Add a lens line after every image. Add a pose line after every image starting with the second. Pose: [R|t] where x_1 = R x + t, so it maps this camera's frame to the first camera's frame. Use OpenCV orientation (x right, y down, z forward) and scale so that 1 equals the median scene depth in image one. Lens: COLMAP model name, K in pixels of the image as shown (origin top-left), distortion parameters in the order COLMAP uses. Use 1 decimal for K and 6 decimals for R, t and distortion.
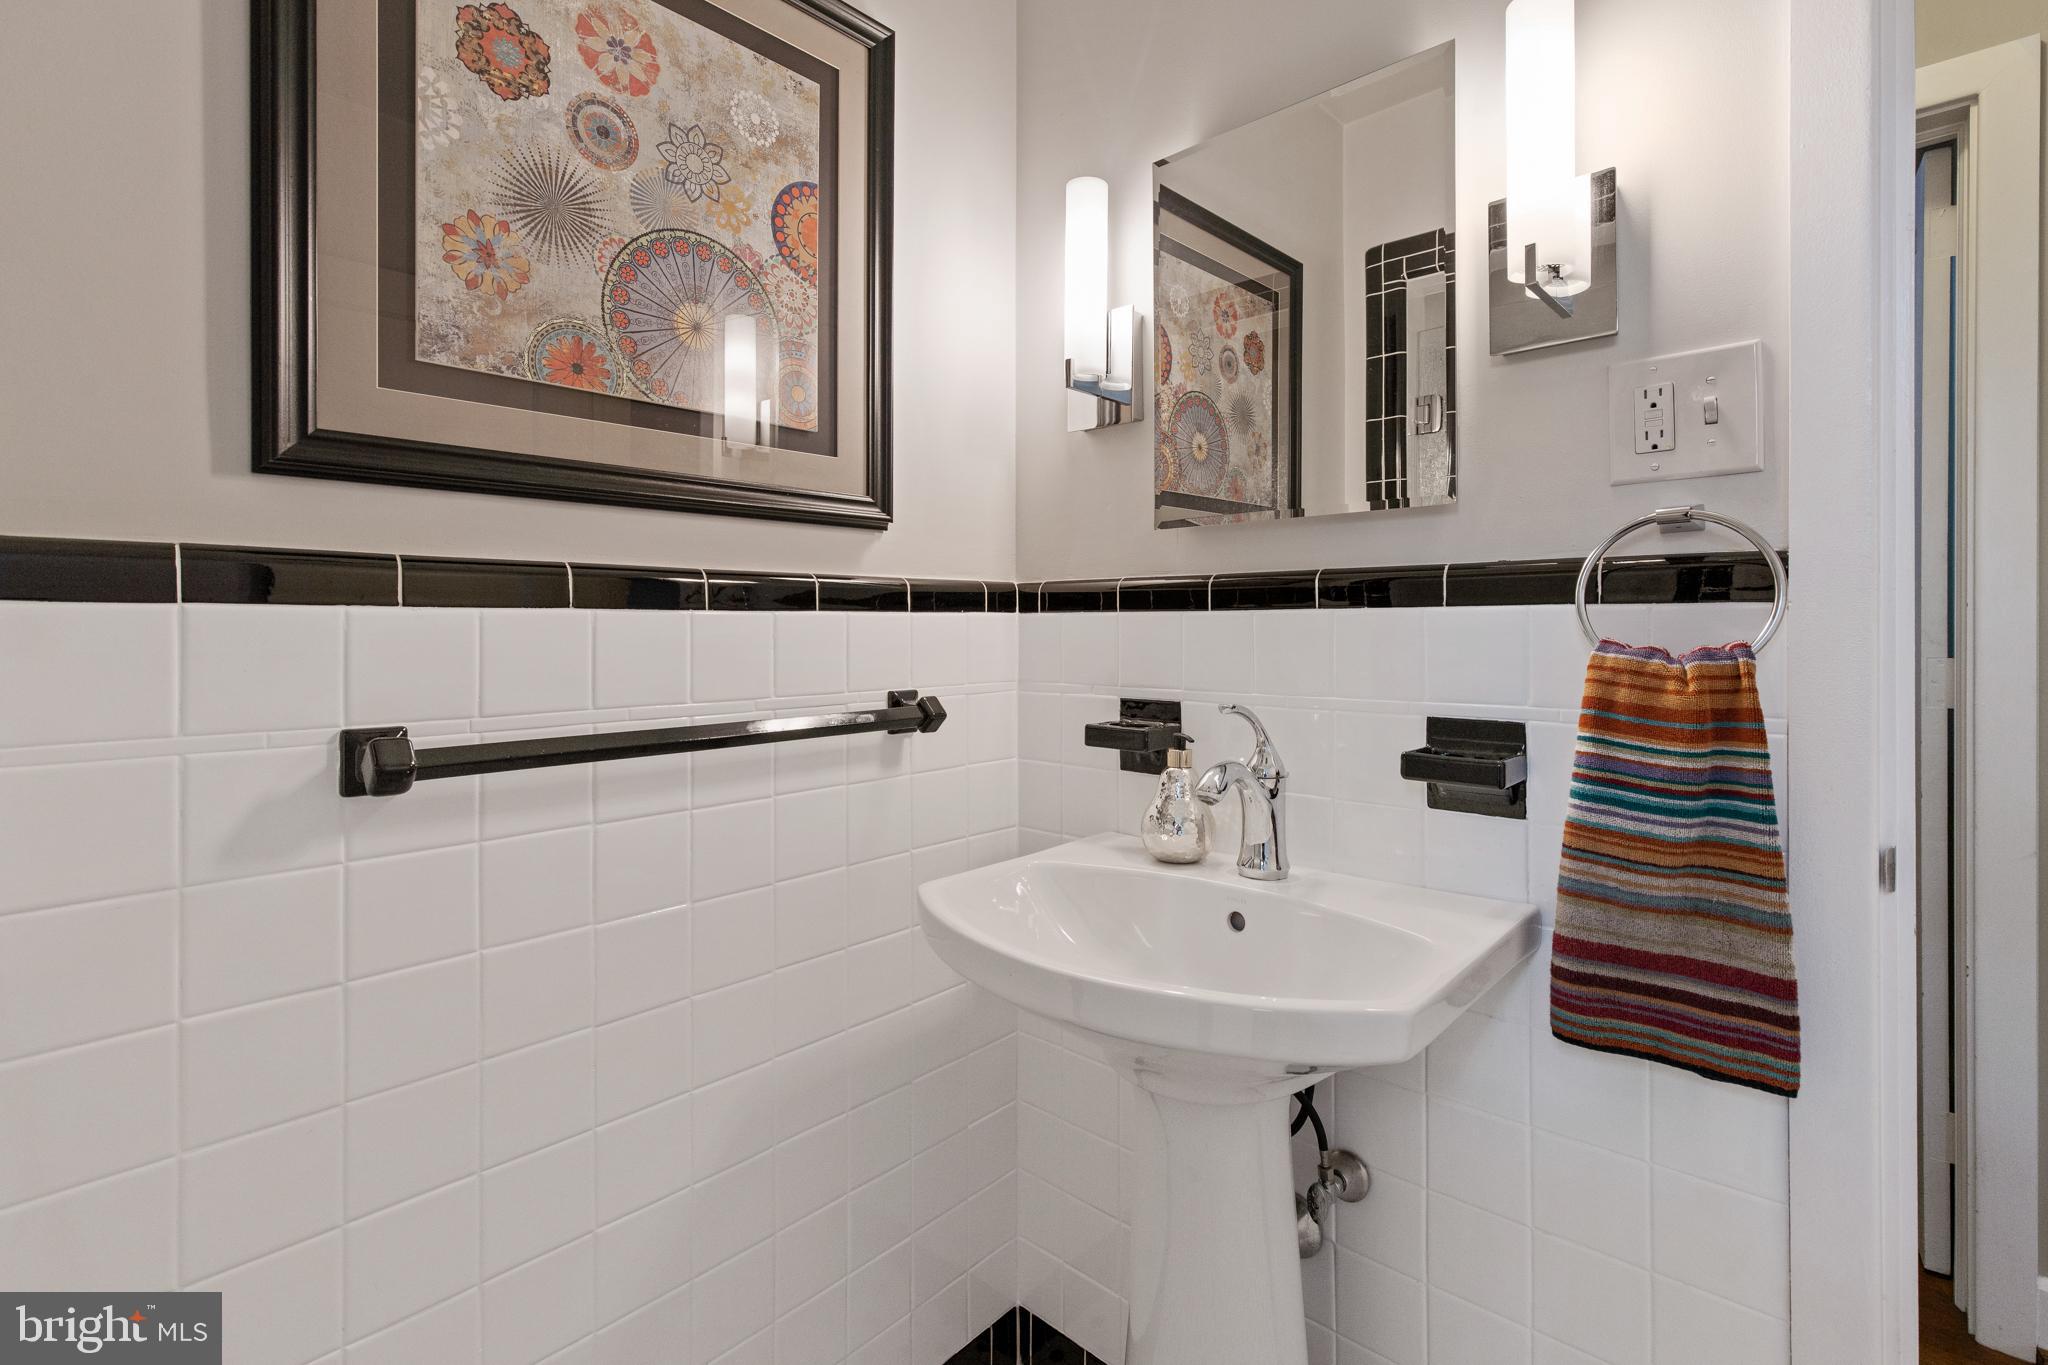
lens RADIAL K [[935.0, 0, 1037.2], [0, 935.0, 629.8], [0, 0, 1]] dist [0.006823, -0.000844]
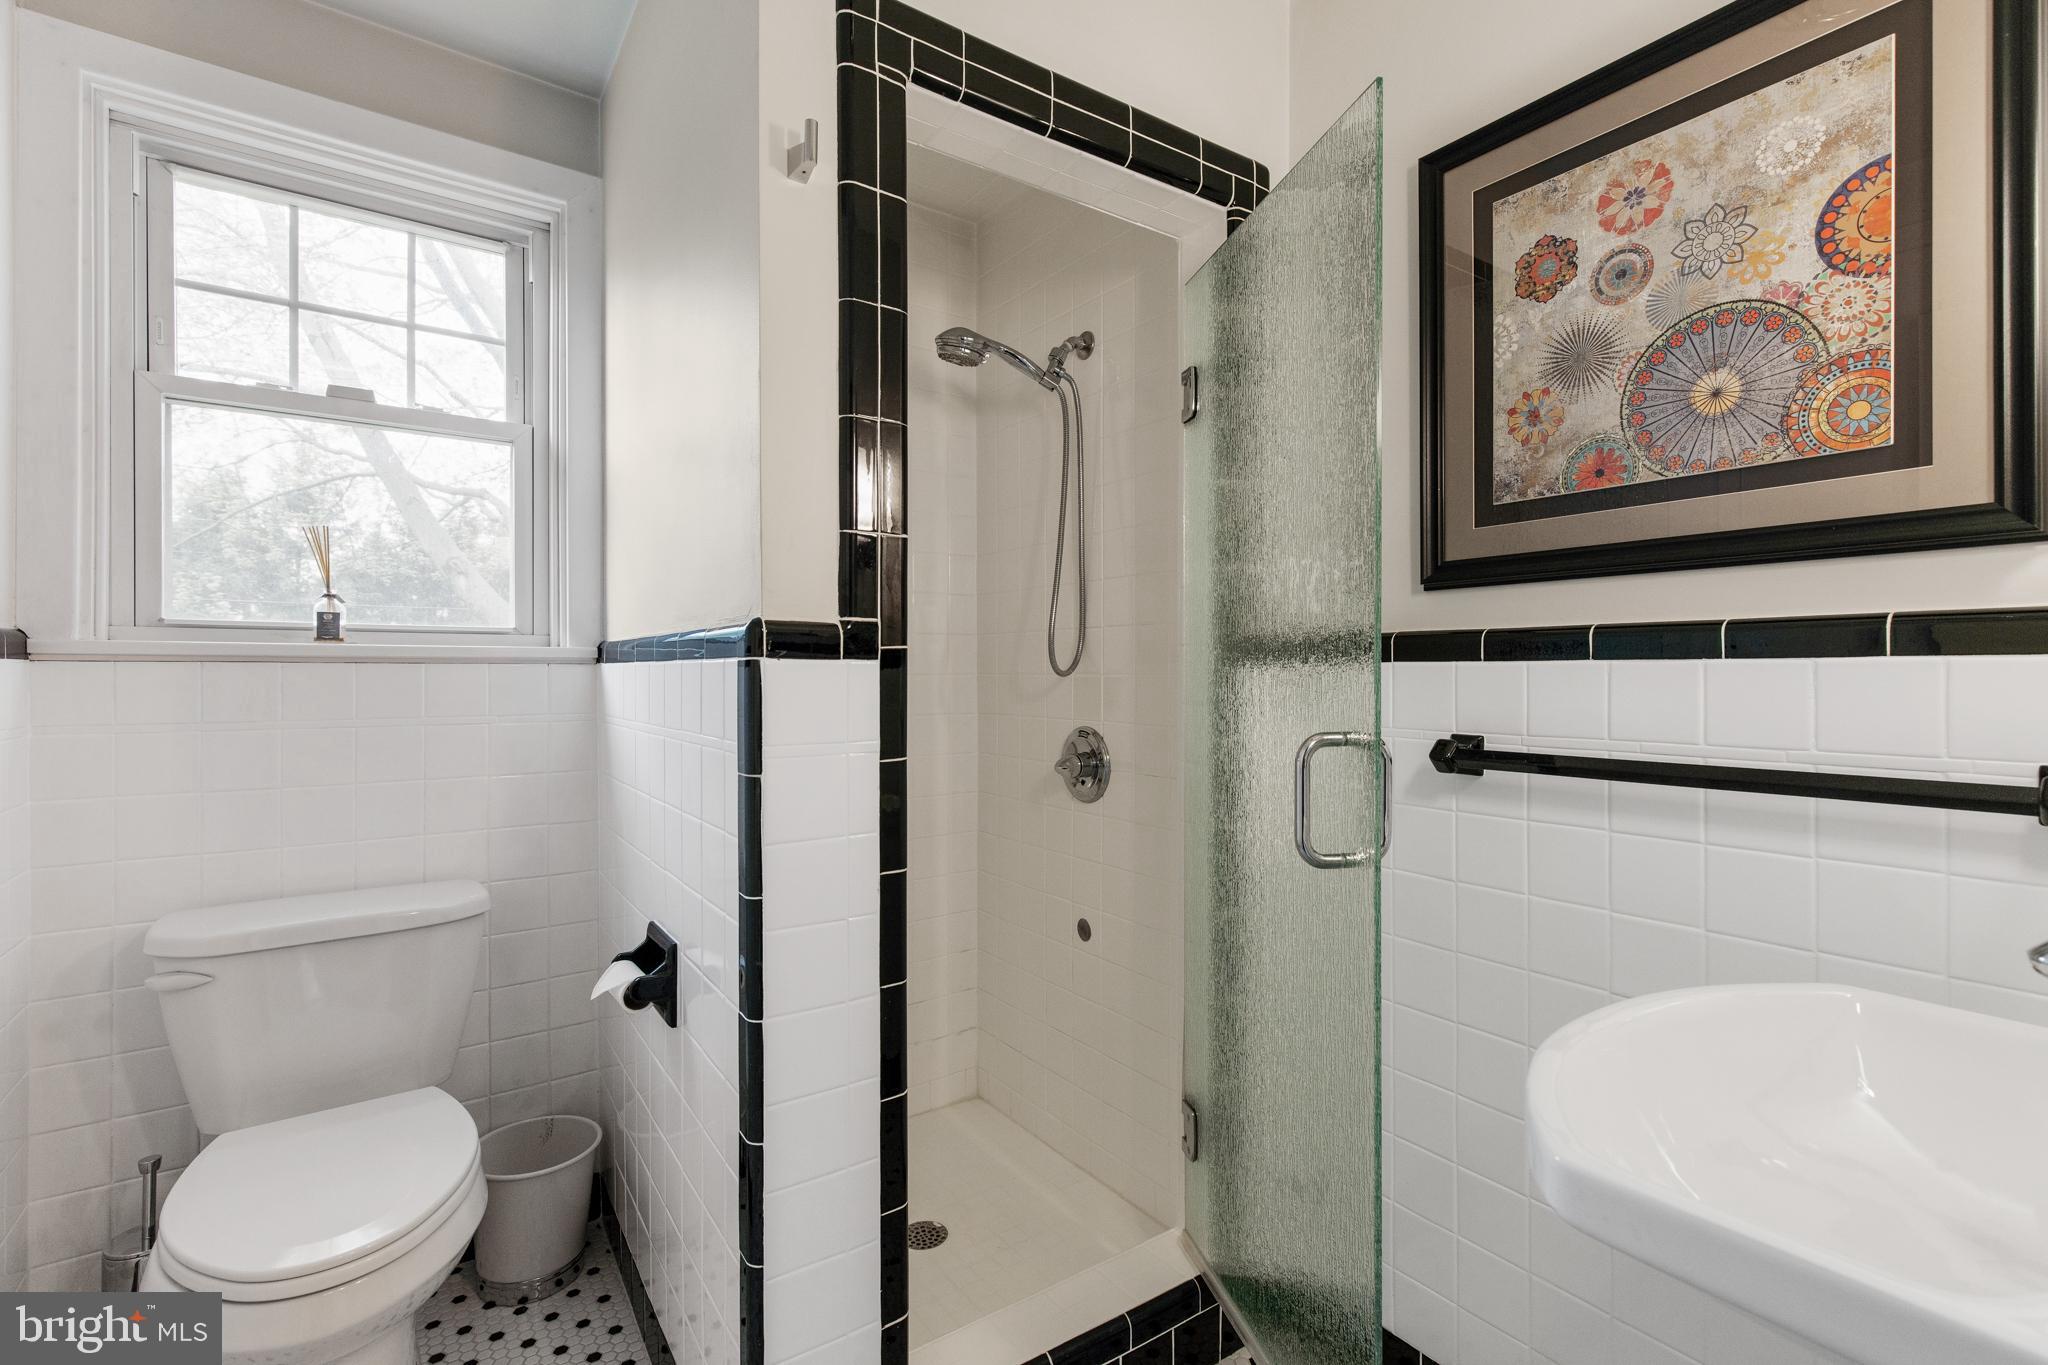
lens RADIAL K [[935.0, 0, 1025.4], [0, 935.0, 673.2], [0, 0, 1]] dist [0.006823, -0.000844]
pose [[-0.215177, 0.005059, -0.976562, 0.923412], [0.000800, 0.999987, 0.005005, -0.011095], [0.976575, 0.000296, -0.215179, 0.501239]]
